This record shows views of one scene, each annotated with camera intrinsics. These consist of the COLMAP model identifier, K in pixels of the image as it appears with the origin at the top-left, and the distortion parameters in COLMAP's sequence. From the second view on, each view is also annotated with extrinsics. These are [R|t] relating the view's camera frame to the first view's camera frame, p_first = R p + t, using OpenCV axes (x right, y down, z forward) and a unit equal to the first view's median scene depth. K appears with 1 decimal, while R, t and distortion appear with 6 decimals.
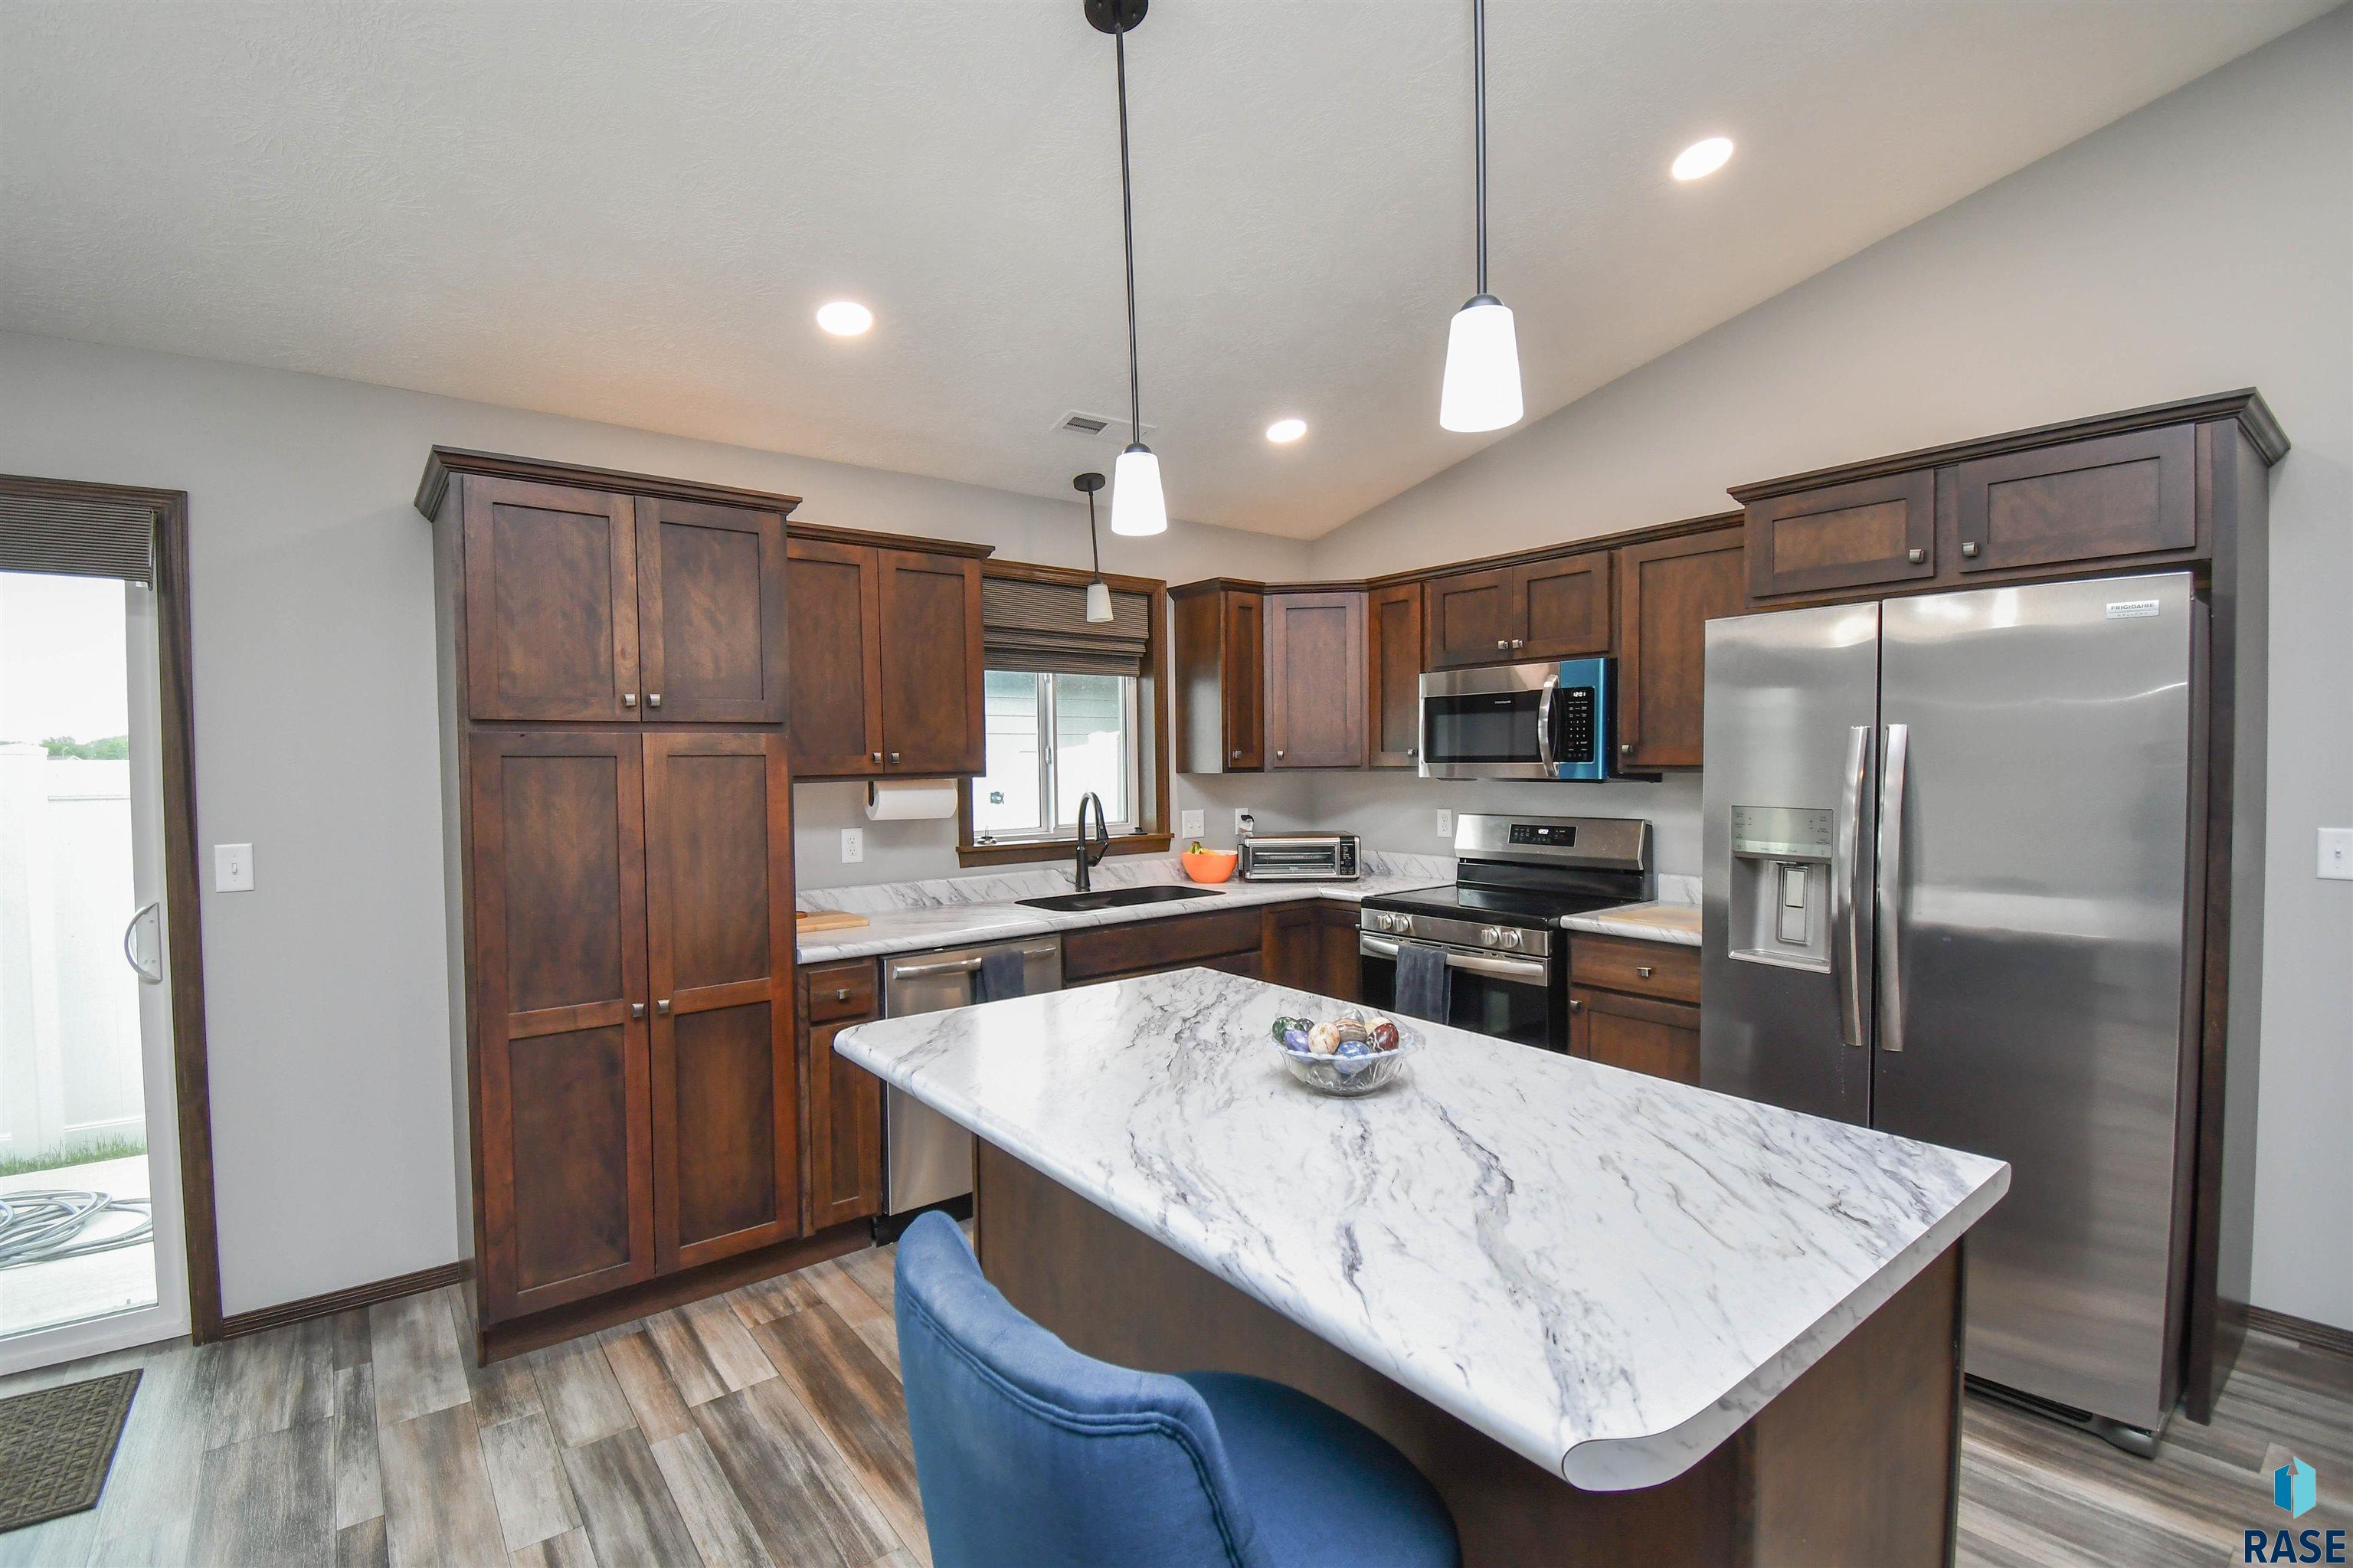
lens RADIAL K [[1055.2, 0, 1175.3], [0, 1055.2, 790.3], [0, 0, 1]] dist [0.010444, -0.020493]
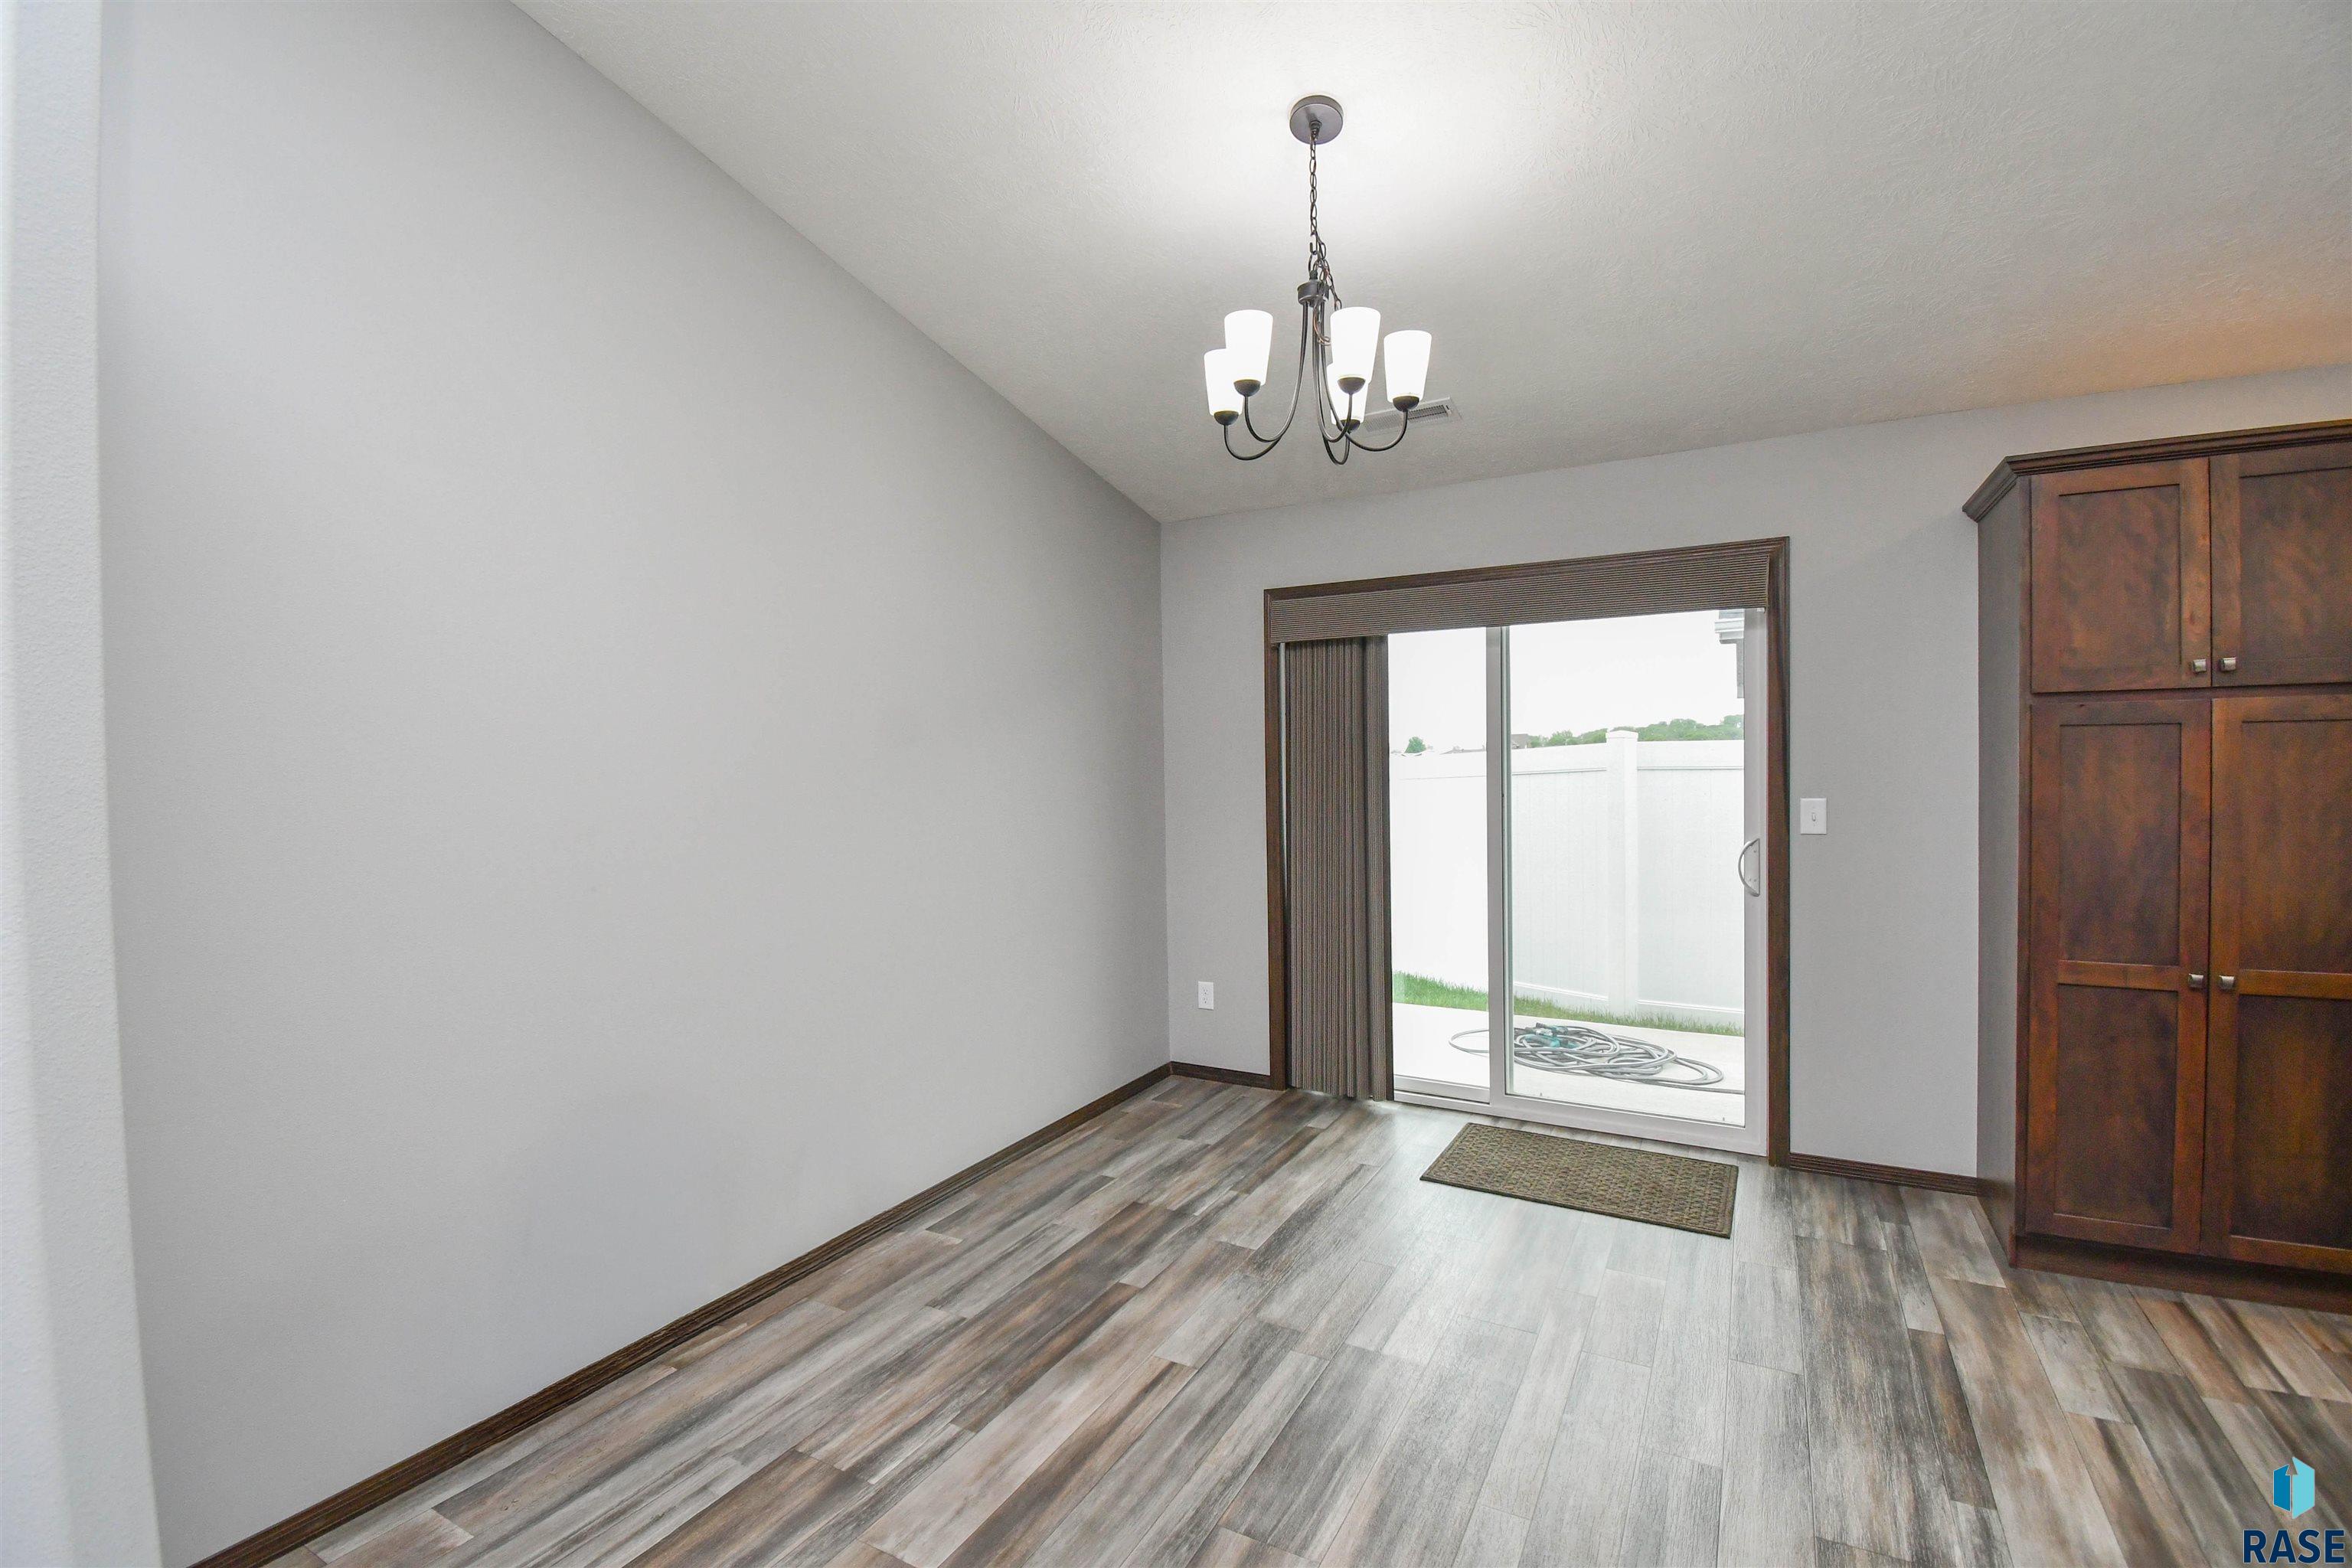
lens RADIAL K [[1054.7, 0, 1174.8], [0, 1054.7, 790.3], [0, 0, 1]] dist [0.010444, -0.020493]
pose [[0.377648, 0.029251, -0.925487, 0.028163], [-0.012028, 0.999572, 0.026684, 0.016227], [0.925871, 0.001054, 0.377838, -0.254209]]
